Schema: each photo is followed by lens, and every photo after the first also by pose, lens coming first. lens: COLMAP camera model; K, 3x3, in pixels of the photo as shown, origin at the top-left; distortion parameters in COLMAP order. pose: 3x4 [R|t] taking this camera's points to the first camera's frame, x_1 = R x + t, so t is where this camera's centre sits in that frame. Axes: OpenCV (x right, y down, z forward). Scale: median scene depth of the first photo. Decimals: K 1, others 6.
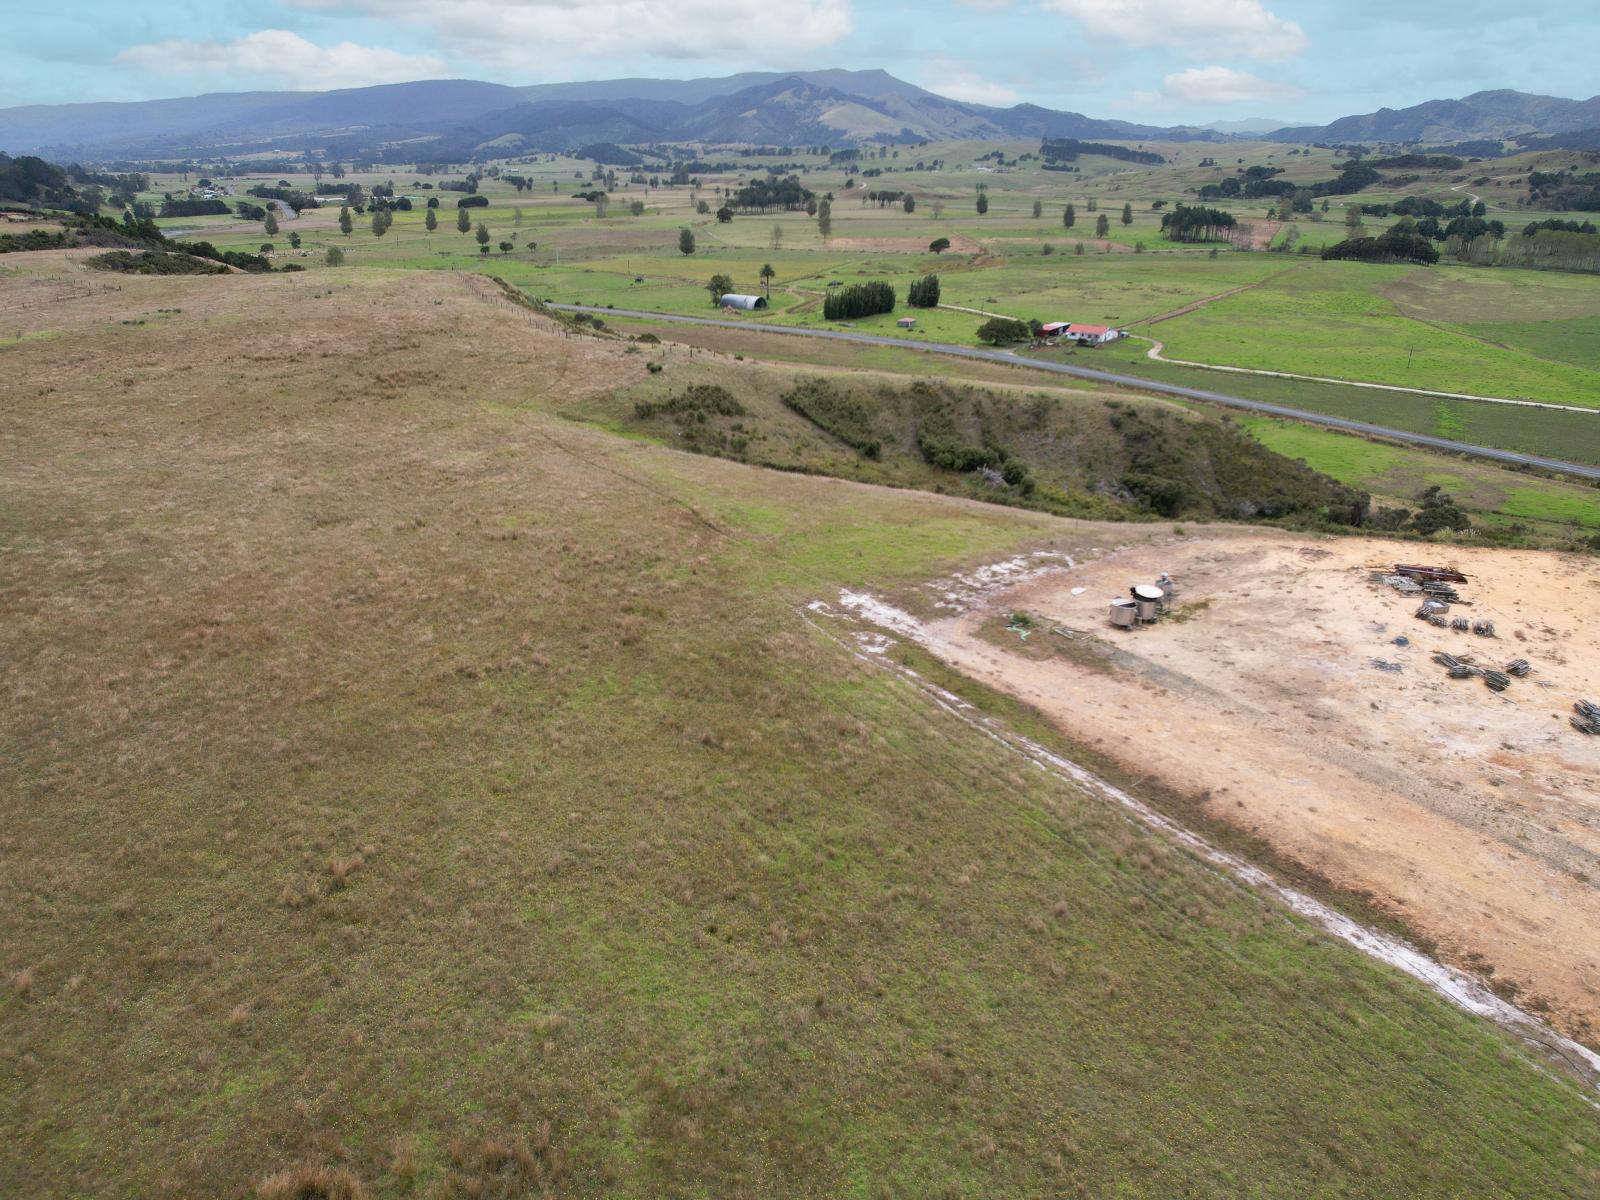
lens RADIAL K [[1144.3, 0, 801.3], [0, 1144.3, 610.8], [0, 0, 1]] dist [-0.085471, 0.072170]
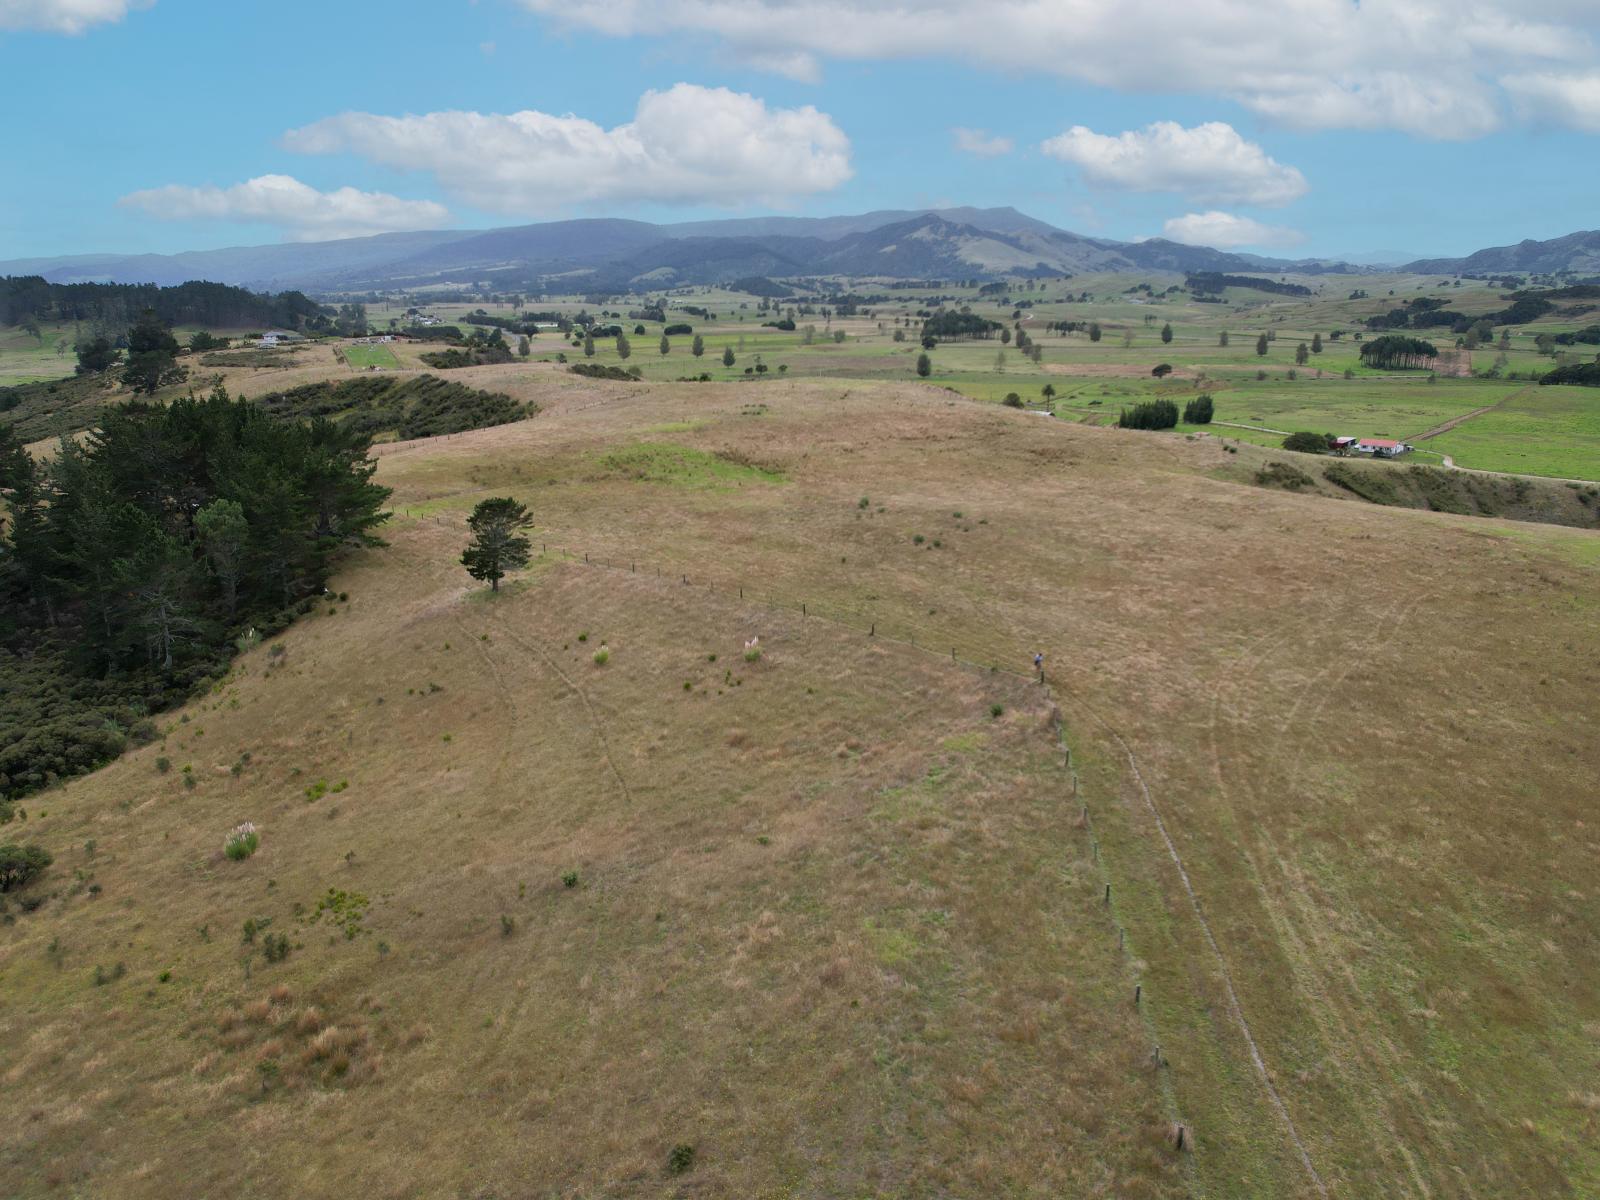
lens RADIAL K [[1144.3, 0, 801.3], [0, 1144.3, 610.8], [0, 0, 1]] dist [-0.085471, 0.072170]
pose [[0.994649, 0.023876, -0.100519, -0.173077], [-0.034390, 0.993962, -0.104196, 0.044350], [0.097424, 0.107095, 0.989464, -0.115197]]
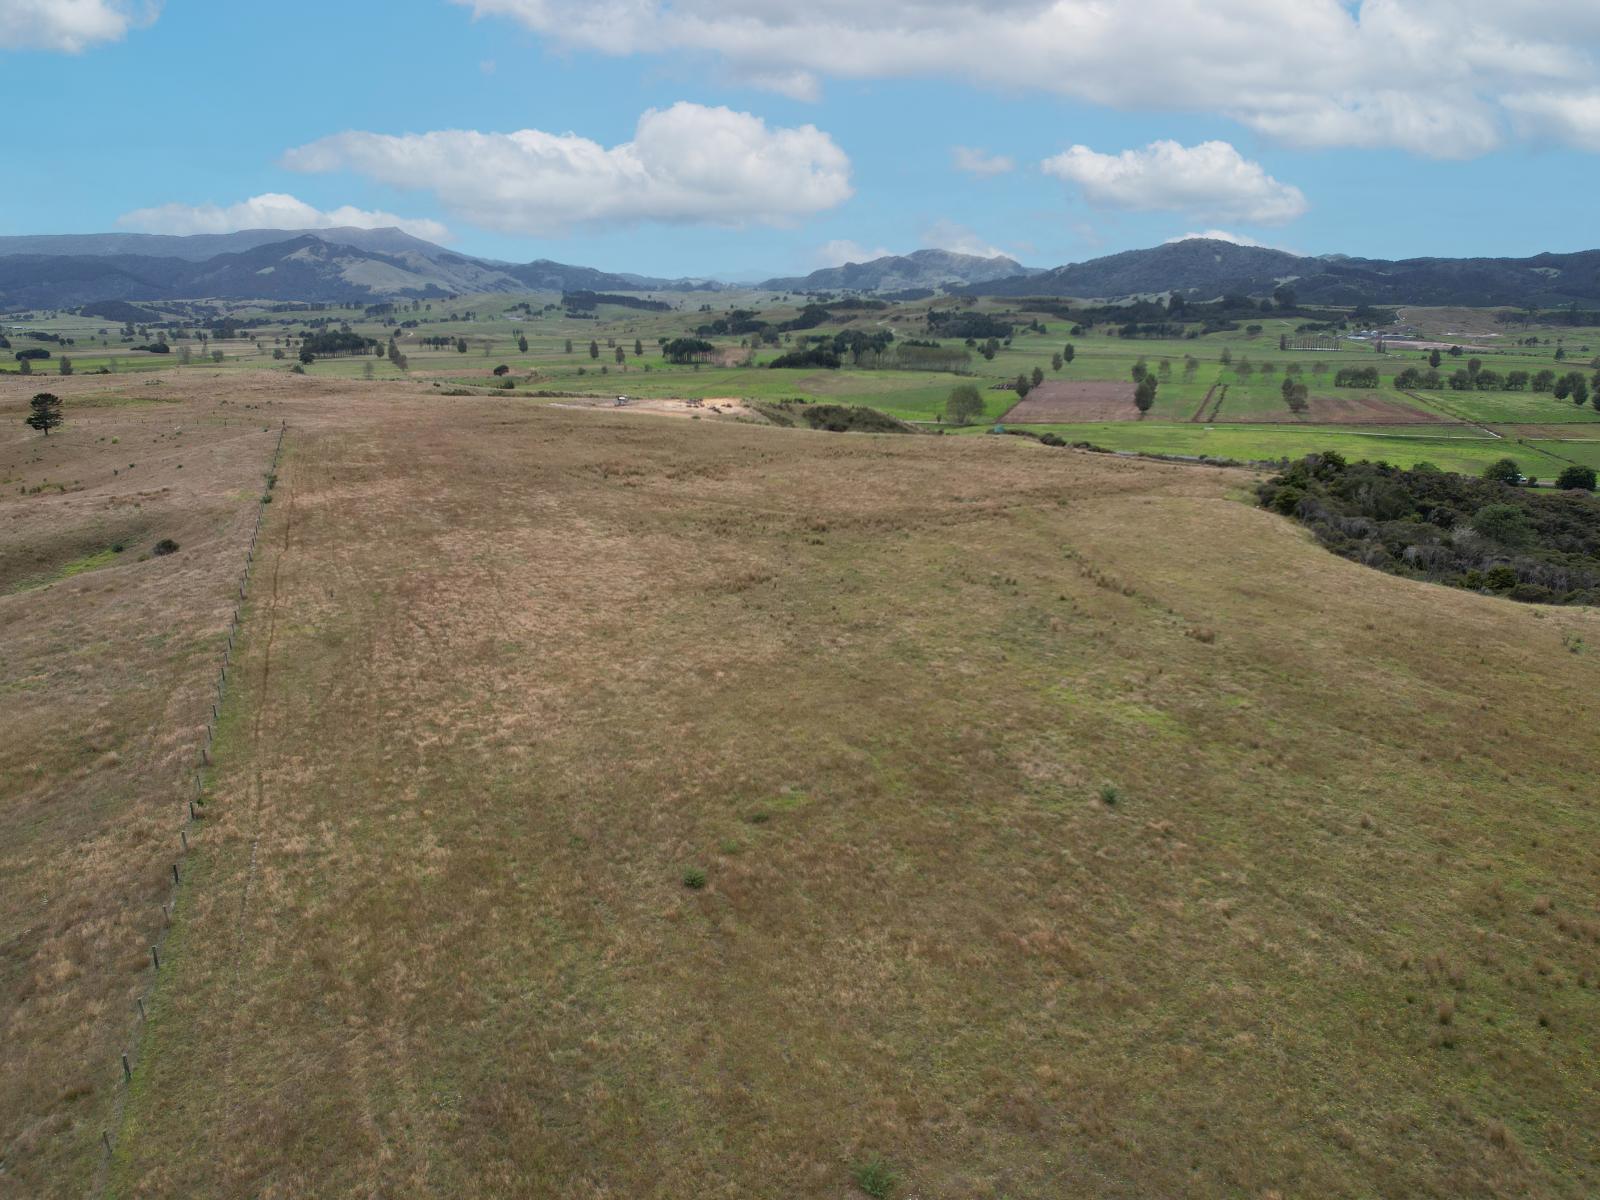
lens RADIAL K [[1144.3, 0, 801.3], [0, 1144.3, 610.8], [0, 0, 1]] dist [-0.085471, 0.072170]
pose [[0.922342, -0.103976, 0.372122, -0.131402], [0.148281, 0.984618, -0.092413, 0.222260], [-0.356789, 0.140415, 0.923572, -0.541093]]
